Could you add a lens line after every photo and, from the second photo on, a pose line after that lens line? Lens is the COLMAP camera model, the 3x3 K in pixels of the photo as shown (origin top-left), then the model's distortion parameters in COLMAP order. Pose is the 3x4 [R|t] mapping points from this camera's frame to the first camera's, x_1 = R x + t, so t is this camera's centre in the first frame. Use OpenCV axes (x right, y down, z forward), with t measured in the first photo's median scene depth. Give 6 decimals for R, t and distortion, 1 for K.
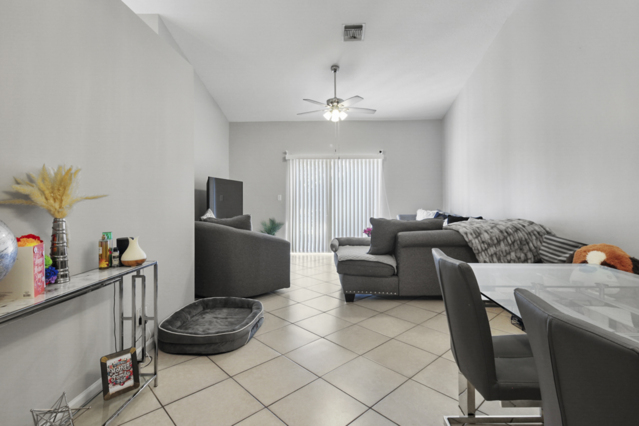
lens RADIAL K [[311.6, 0, 320.9], [0, 311.6, 199.2], [0, 0, 1]] dist [0.003771, 0.000122]
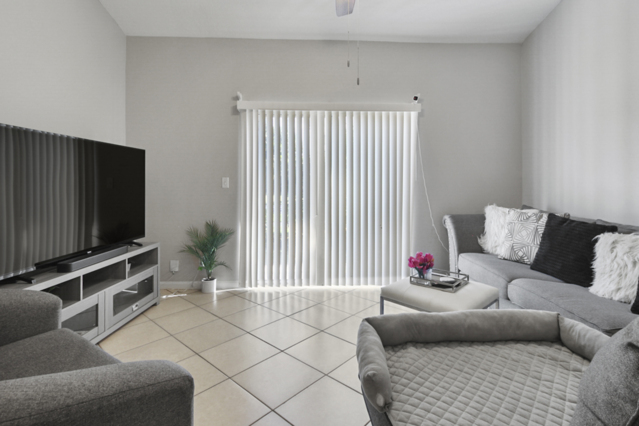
lens RADIAL K [[320.0, 0, 325.7], [0, 320.0, 182.6], [0, 0, 1]] dist [0.028154, -0.011523]
pose [[0.995659, 0.002579, 0.093041, -0.019323], [-0.002204, 0.999989, -0.004134, -0.004097], [-0.093050, 0.003911, 0.995654, 0.595661]]
